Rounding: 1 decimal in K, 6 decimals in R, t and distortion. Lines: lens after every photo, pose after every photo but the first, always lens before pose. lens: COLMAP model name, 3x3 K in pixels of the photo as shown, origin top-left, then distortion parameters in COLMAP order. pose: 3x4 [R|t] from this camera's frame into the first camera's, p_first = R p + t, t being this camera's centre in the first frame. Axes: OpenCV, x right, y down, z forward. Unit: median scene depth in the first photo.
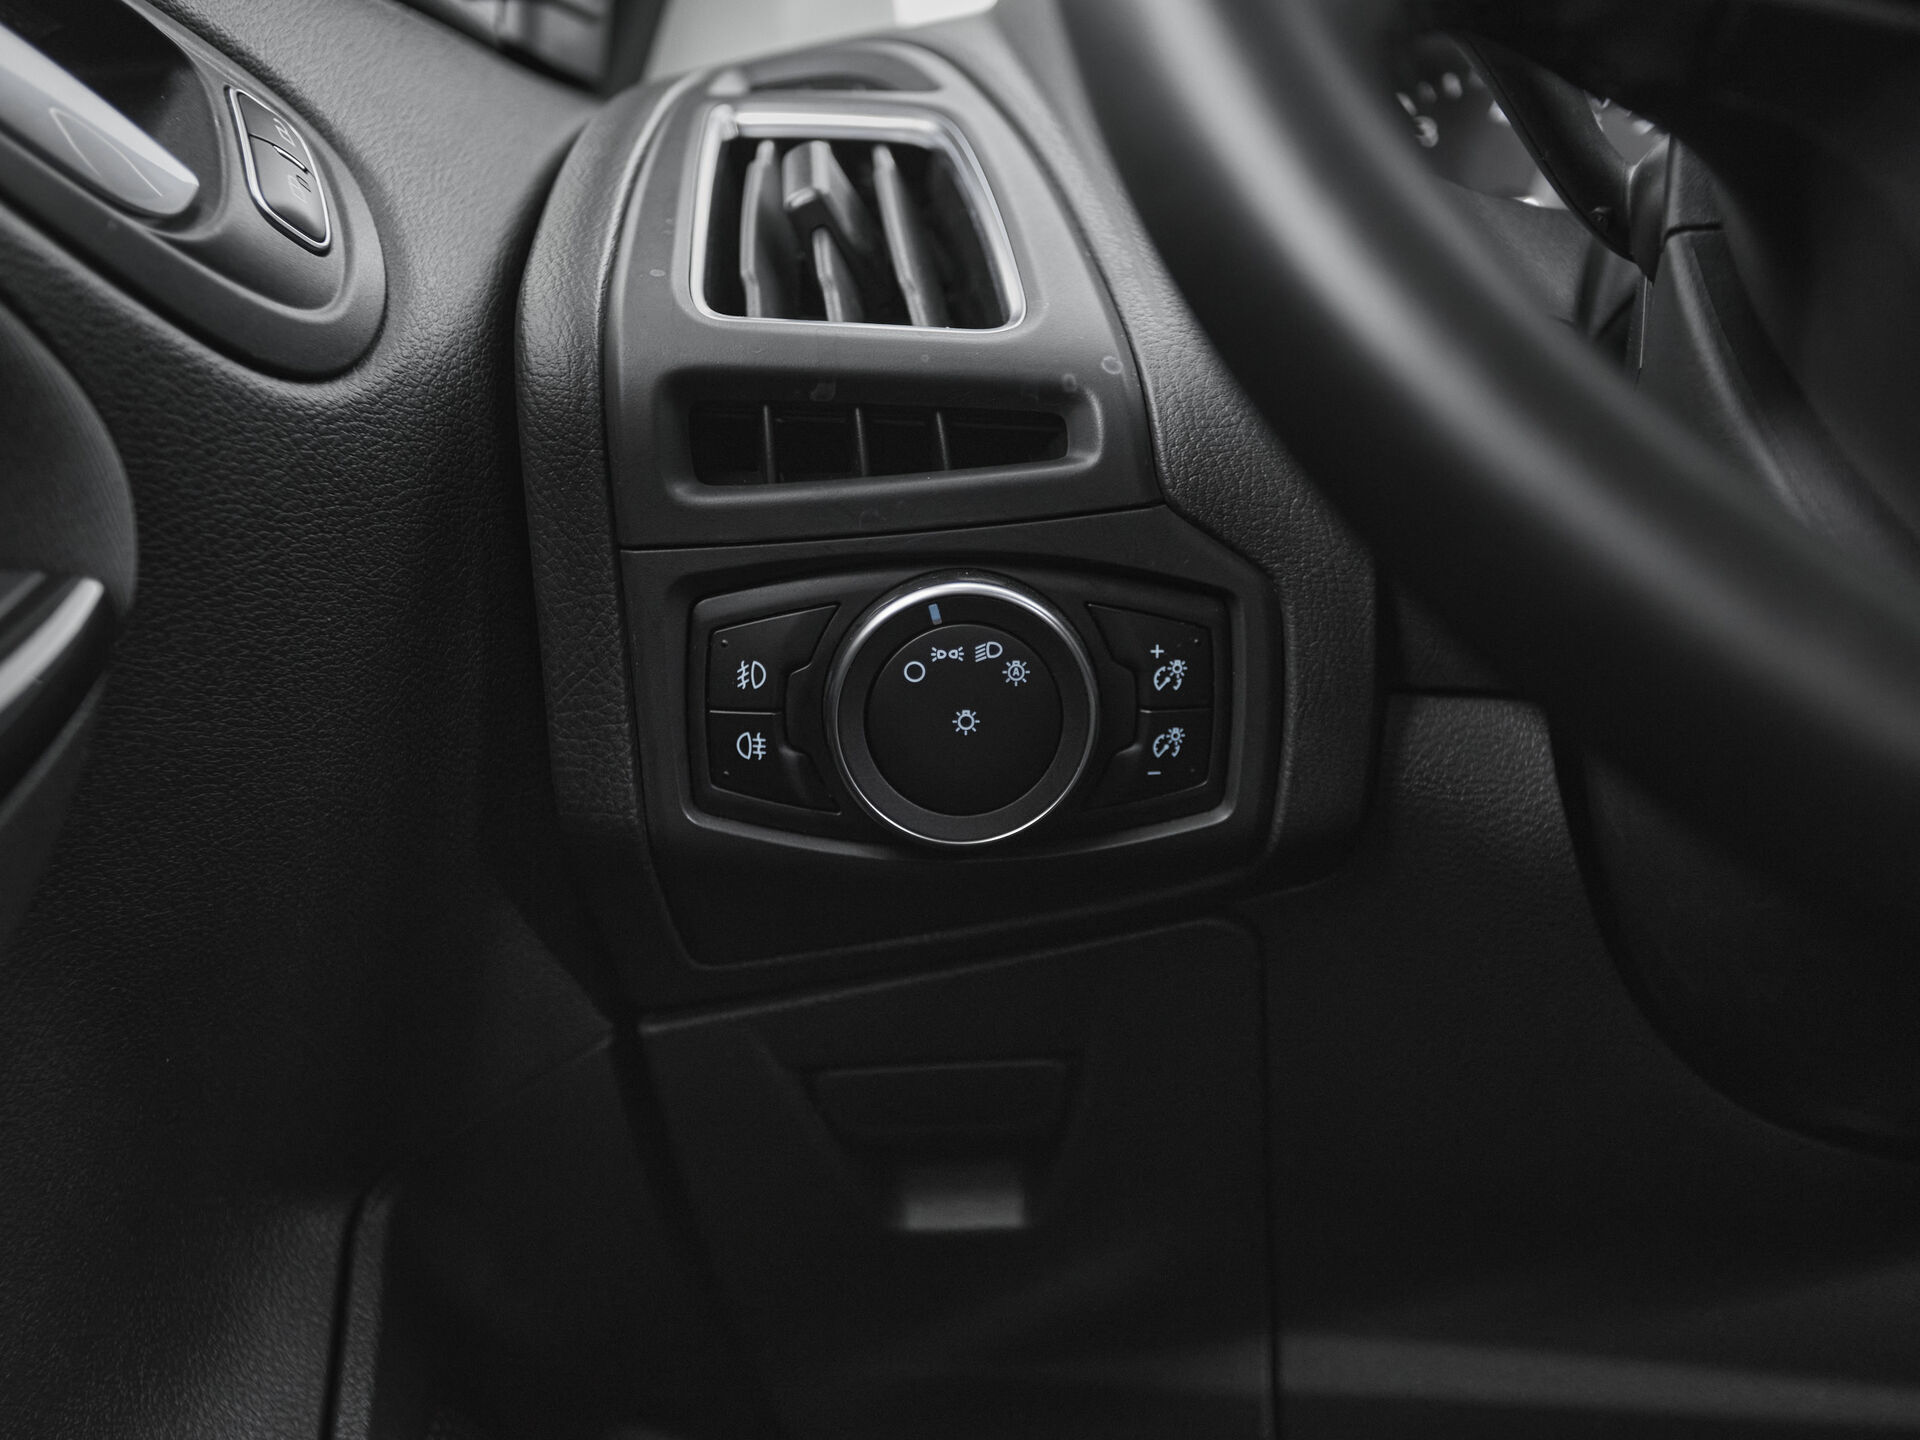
lens RADIAL K [[2336.9, 0, 960.0], [0, 2336.9, 720.0], [0, 0, 1]] dist [-0.001721, 0.085479]
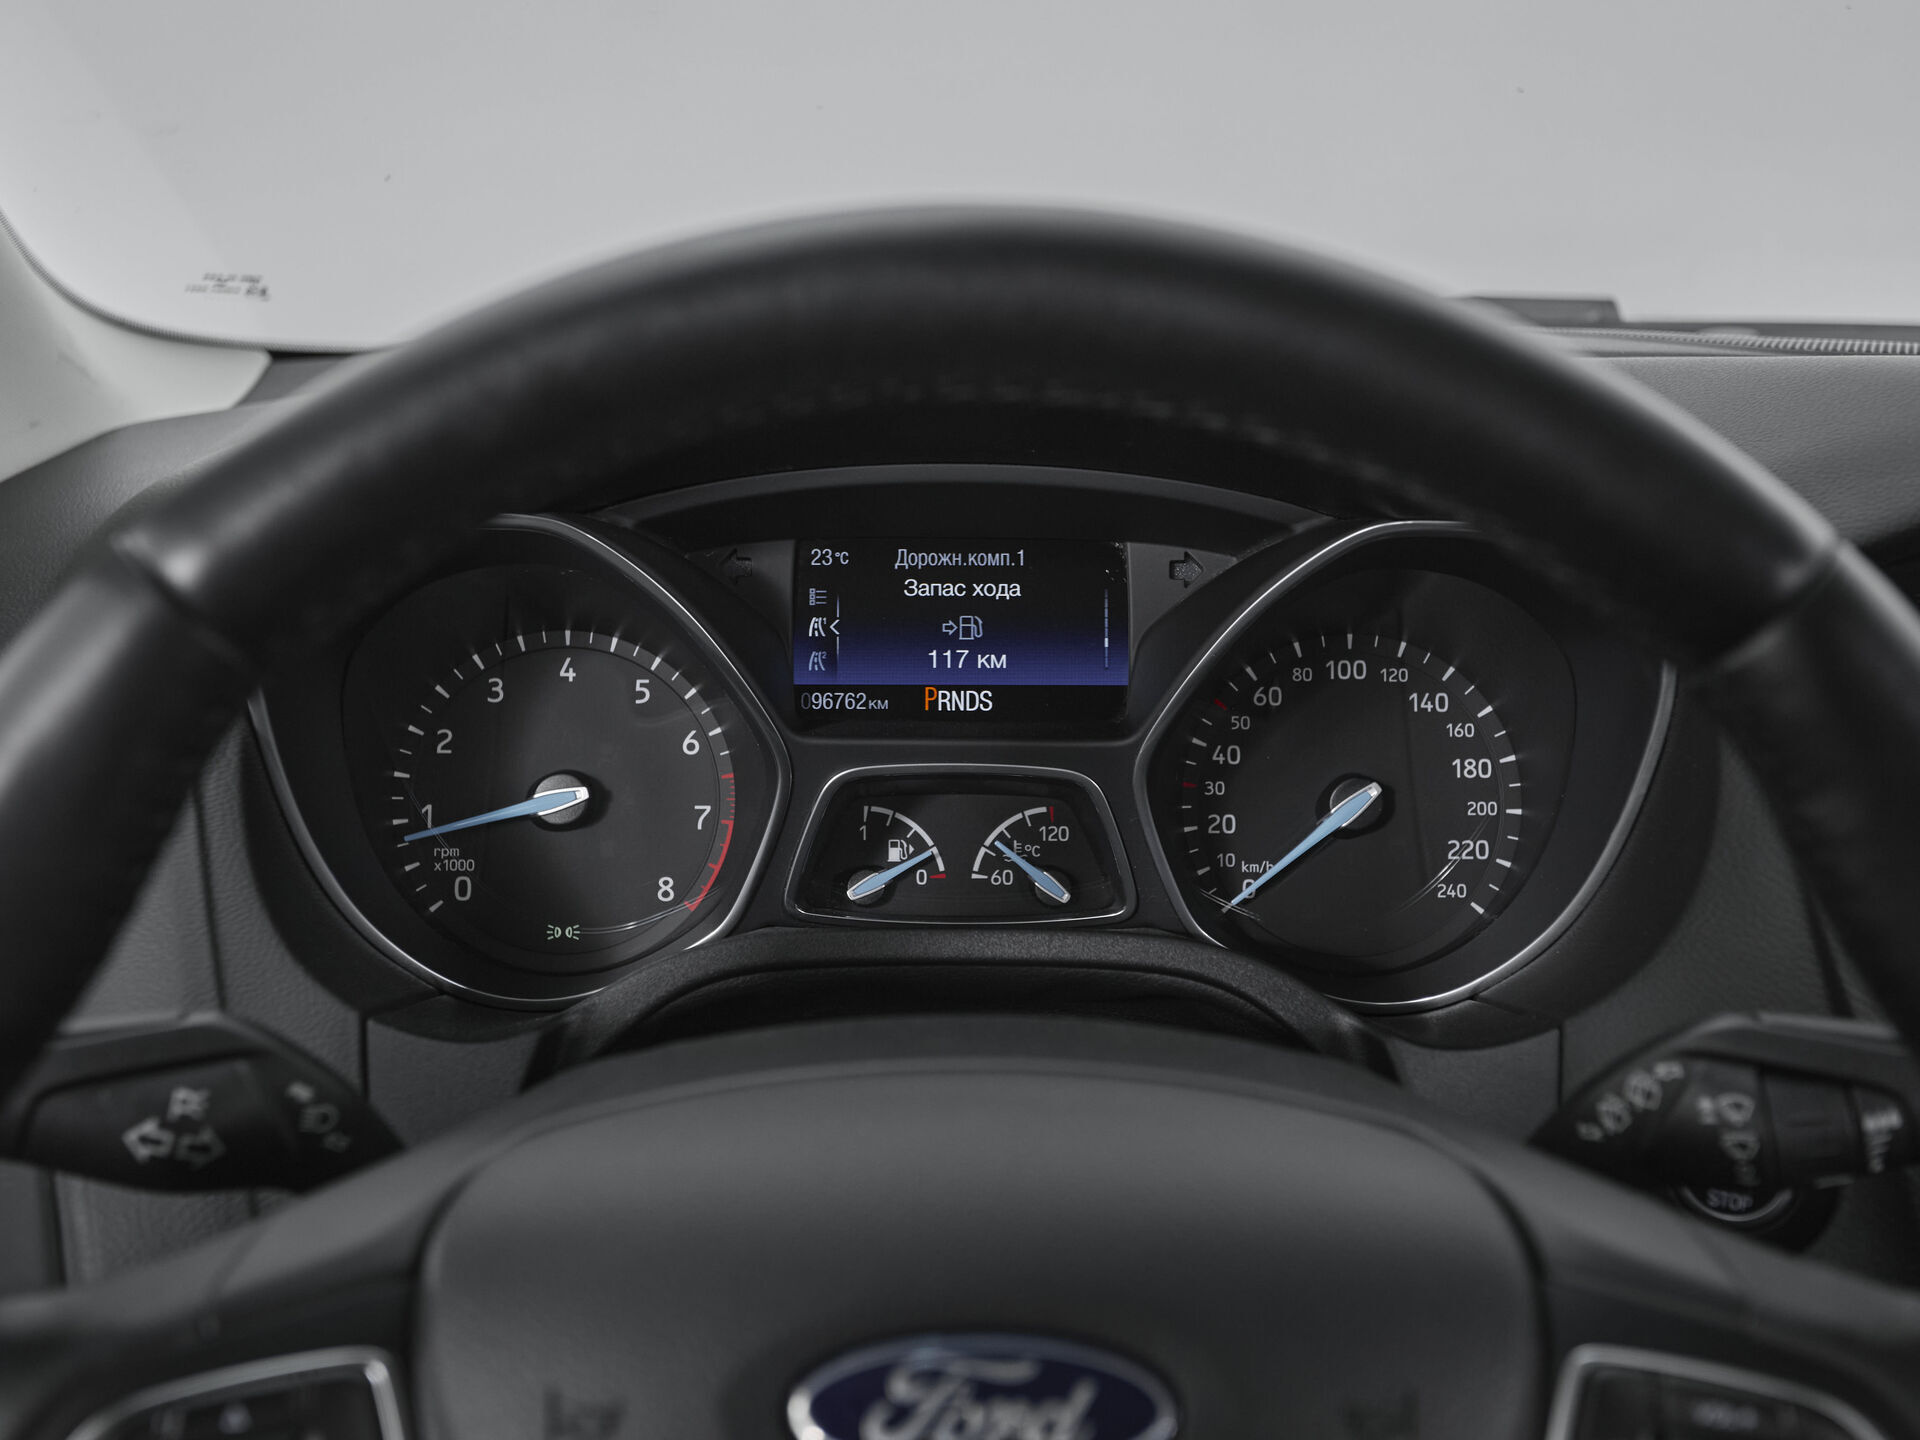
lens RADIAL K [[2326.4, 0, 960.0], [0, 2326.4, 720.0], [0, 0, 1]] dist [0.011300, 0.086822]
pose [[0.984075, -0.045276, 0.171889, 0.322285], [-0.003145, 0.962430, 0.271511, -0.765008], [-0.177724, -0.267727, 0.946962, -0.095606]]
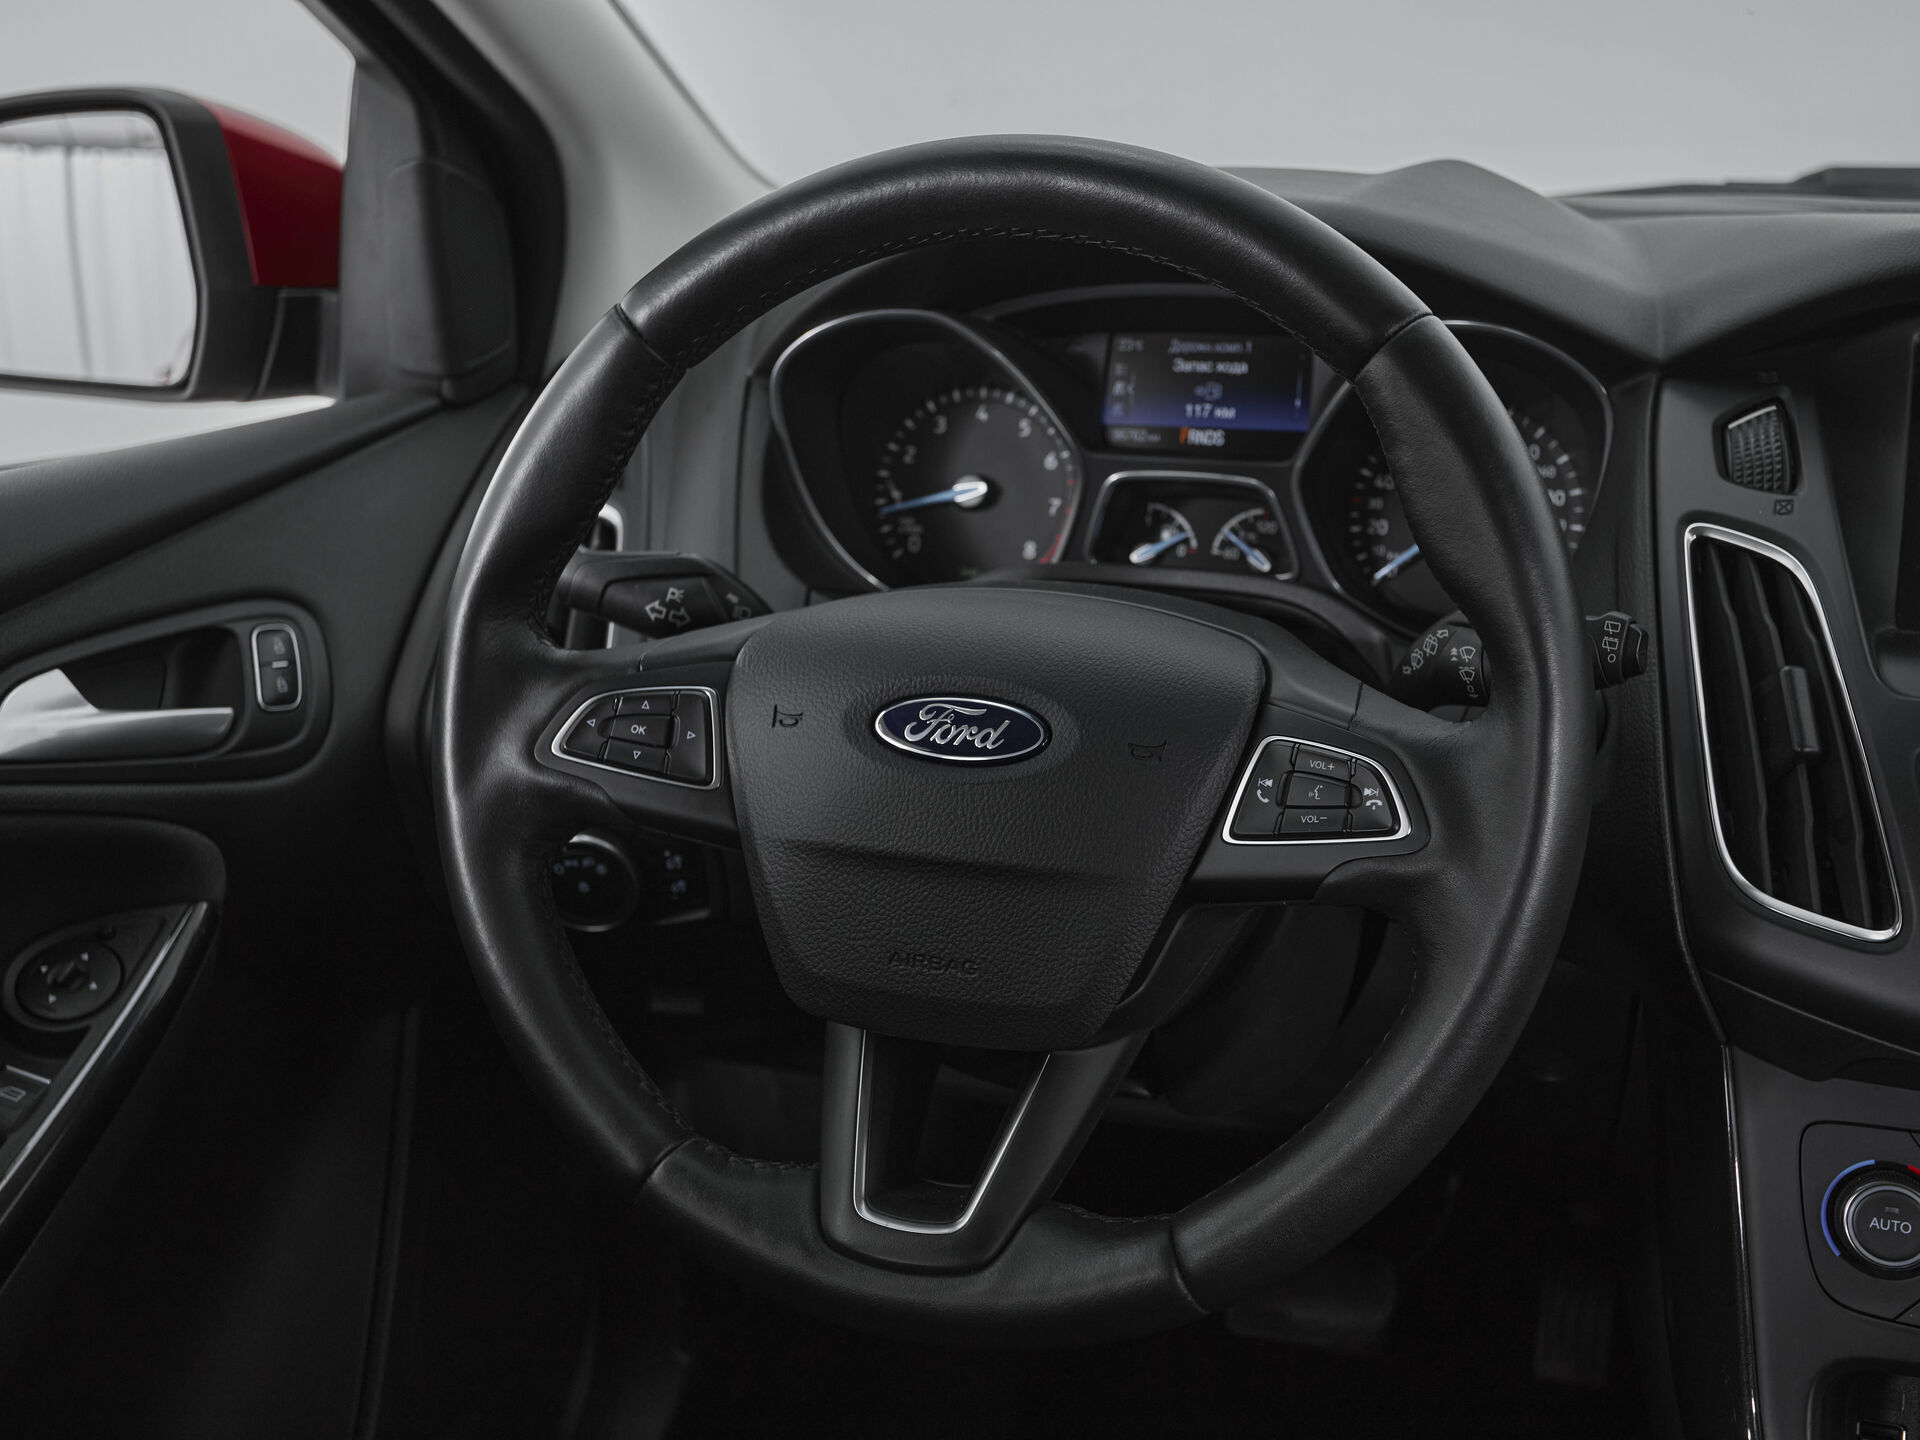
lens RADIAL K [[2124.5, 0, 960.0], [0, 2124.5, 720.0], [0, 0, 1]] dist [0.000611, 0.030356]
pose [[0.981262, 0.022280, -0.191388, 0.760238], [0.043876, 0.941358, 0.334543, -0.835520], [0.187618, -0.336672, 0.922741, -0.822380]]
